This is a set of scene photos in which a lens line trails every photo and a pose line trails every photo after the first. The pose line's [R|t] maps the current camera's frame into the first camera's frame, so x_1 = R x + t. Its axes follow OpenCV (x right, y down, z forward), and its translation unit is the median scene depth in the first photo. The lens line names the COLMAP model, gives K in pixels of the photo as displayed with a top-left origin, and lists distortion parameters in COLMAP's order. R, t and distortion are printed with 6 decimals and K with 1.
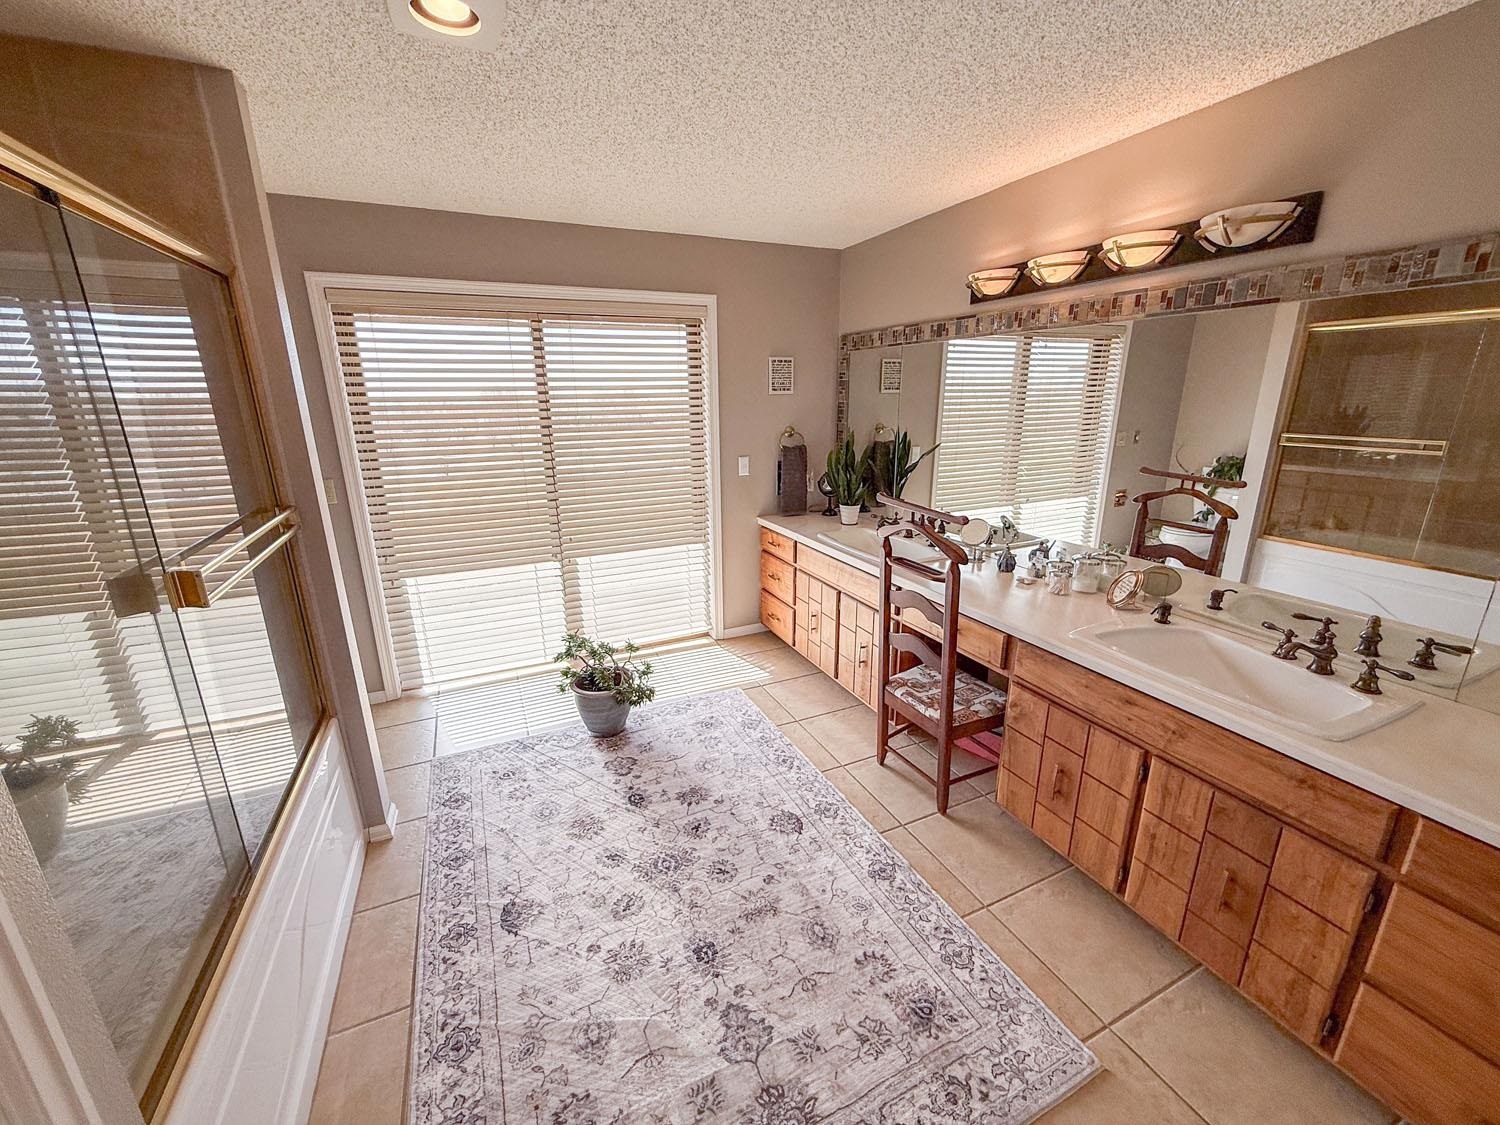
lens RADIAL K [[600.1, 0, 745.9], [0, 600.1, 563.4], [0, 0, 1]] dist [0.001834, 0.000332]
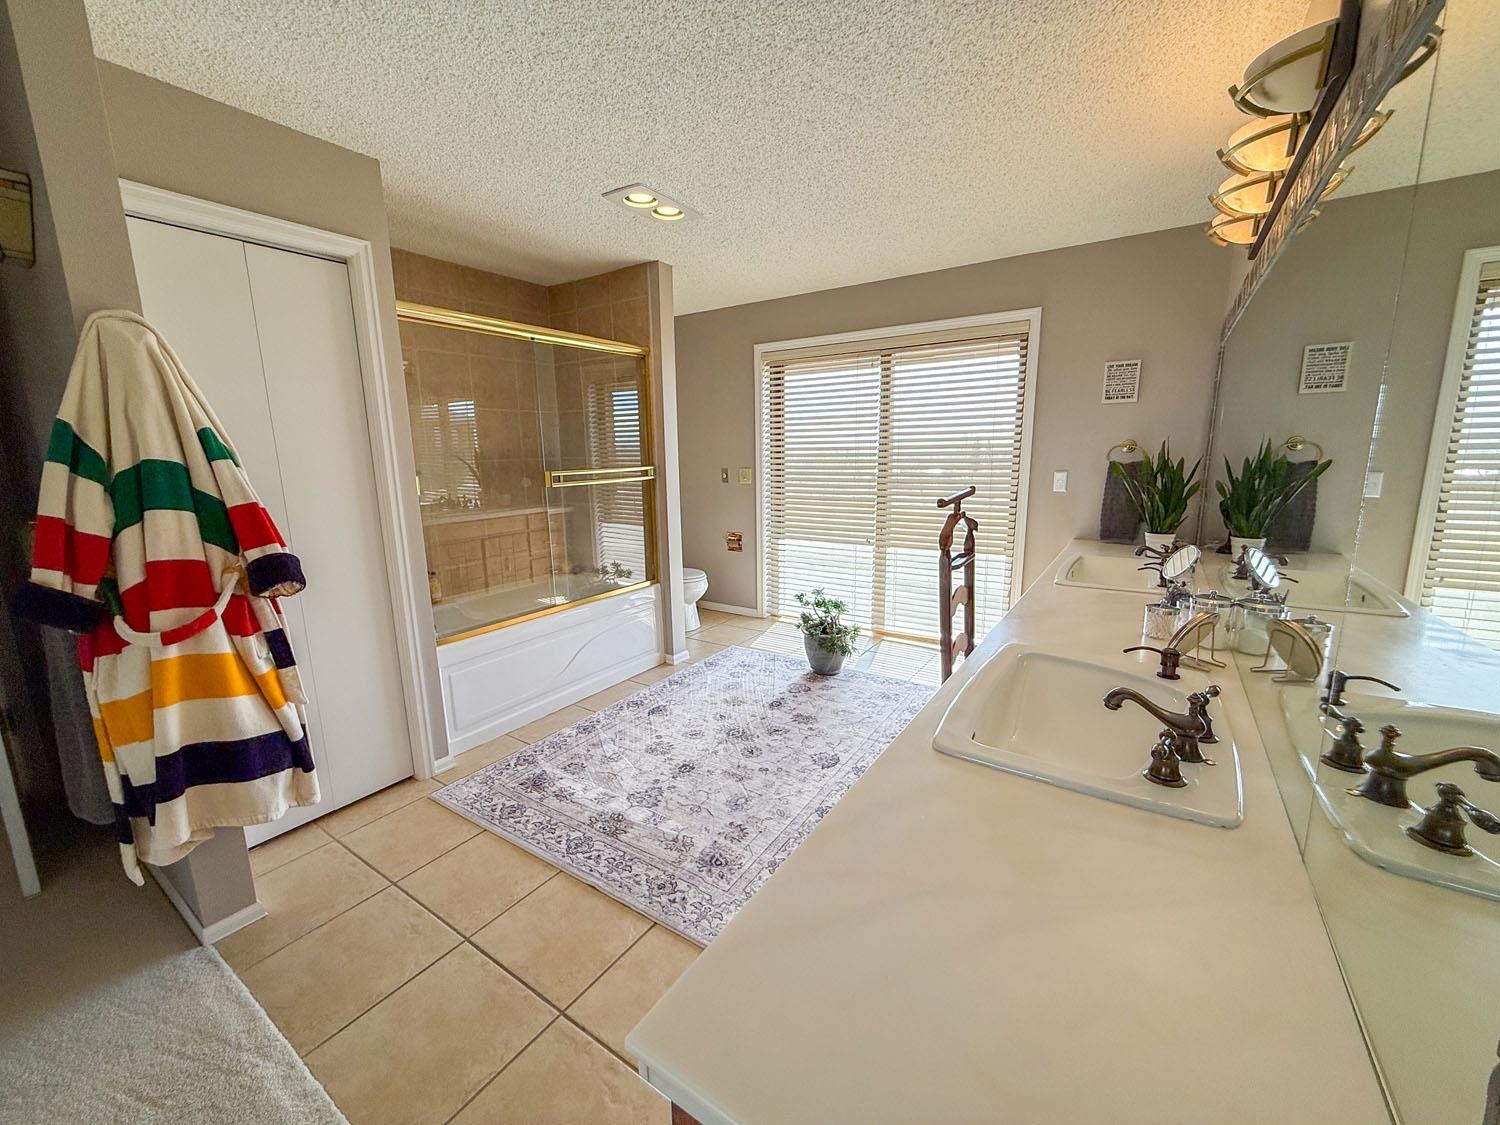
lens RADIAL K [[600.1, 0, 740.9], [0, 600.1, 558.0], [0, 0, 1]] dist [0.001834, 0.000332]
pose [[0.520130, 0.156621, -0.839604, 0.858158], [-0.226102, 0.973220, 0.041477, 0.043054], [0.823616, 0.168263, 0.541613, 0.171109]]
